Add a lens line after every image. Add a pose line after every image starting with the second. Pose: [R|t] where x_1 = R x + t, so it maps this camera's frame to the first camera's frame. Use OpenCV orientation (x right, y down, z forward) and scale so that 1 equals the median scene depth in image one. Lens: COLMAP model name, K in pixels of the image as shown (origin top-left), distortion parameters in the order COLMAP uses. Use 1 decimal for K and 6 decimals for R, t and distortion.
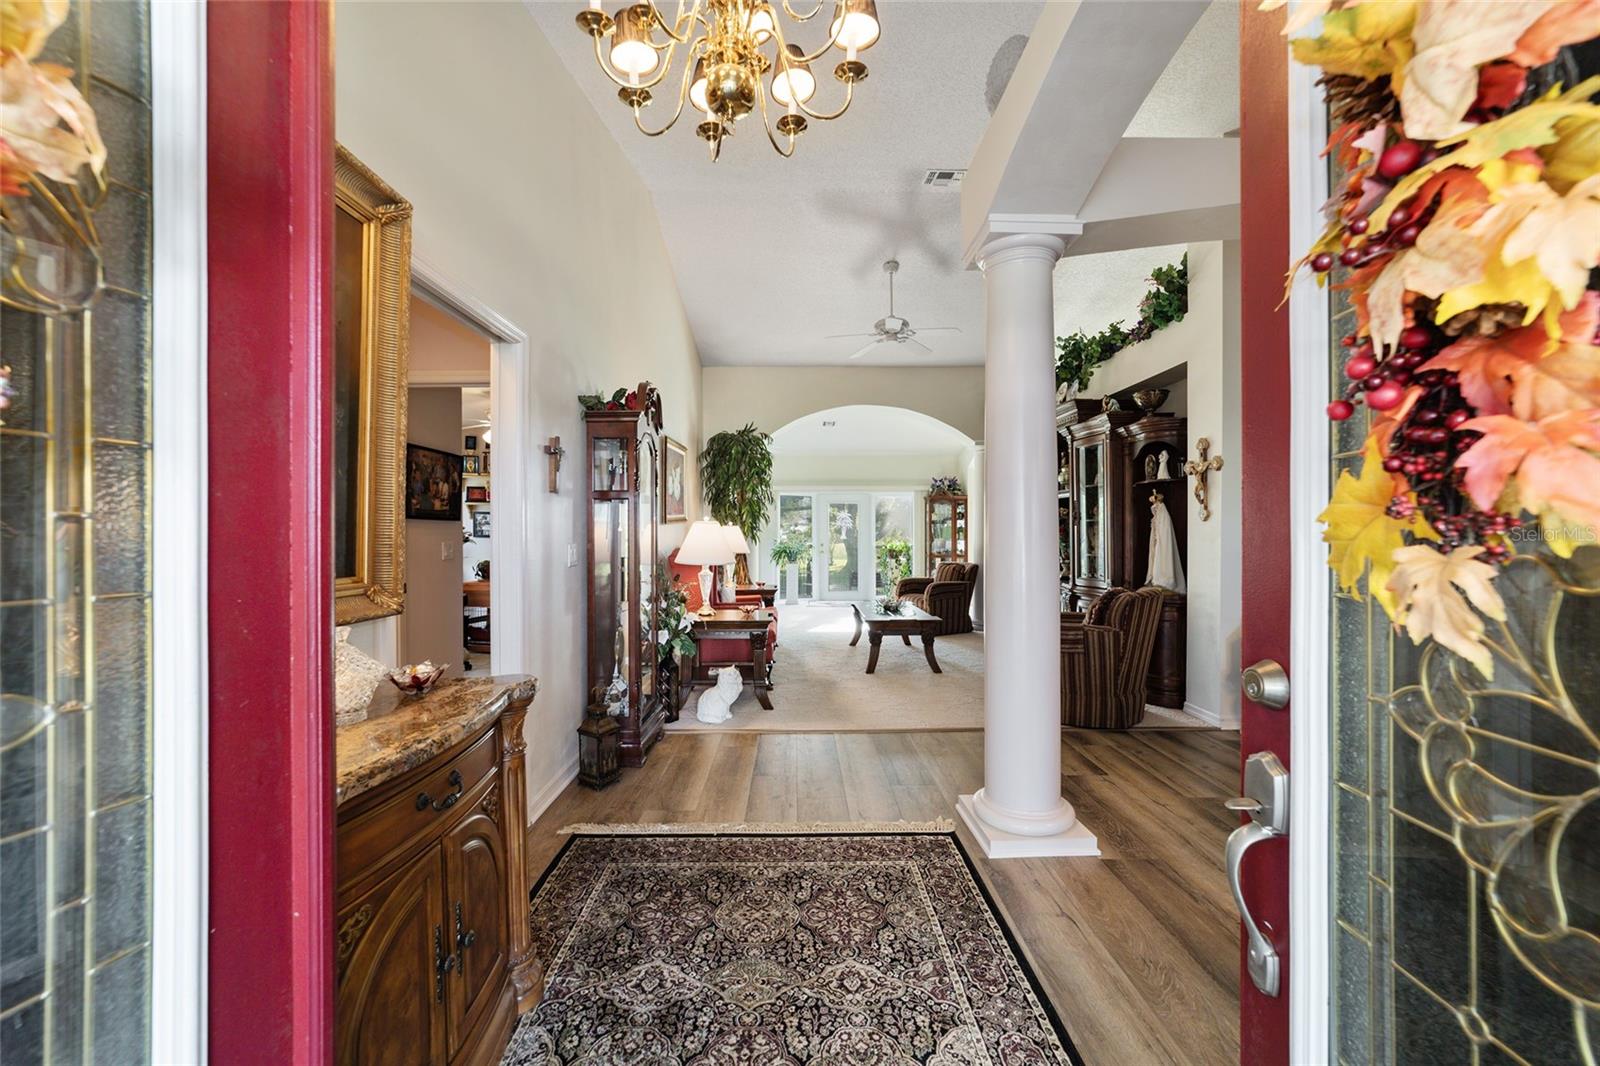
lens RADIAL K [[616.8, 0, 800.0], [0, 616.8, 533.0], [0, 0, 1]] dist [0.001152, 0.000273]
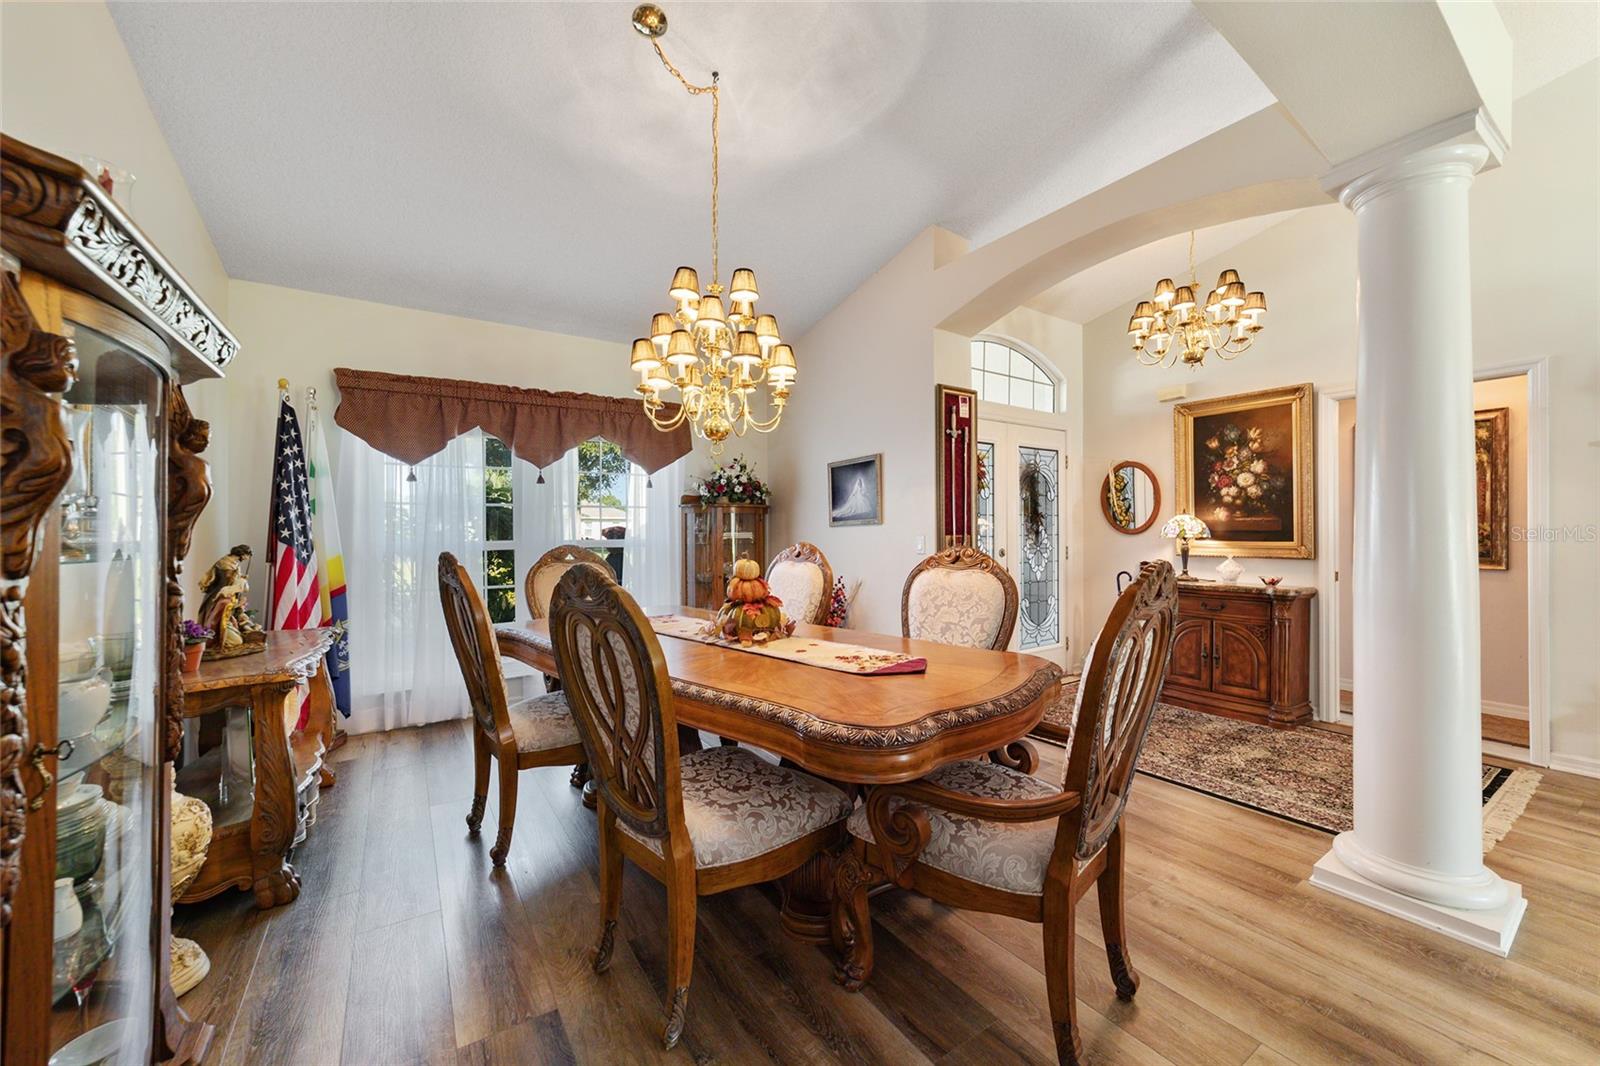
lens RADIAL K [[613.0, 0, 800.0], [0, 613.0, 533.0], [0, 0, 1]] dist [-0.001762, -0.000041]
pose [[-0.846682, 0.008702, -0.532029, 1.594463], [0.006627, 0.999961, 0.005810, 0.003563], [0.532059, 0.001394, -0.846706, 1.373586]]
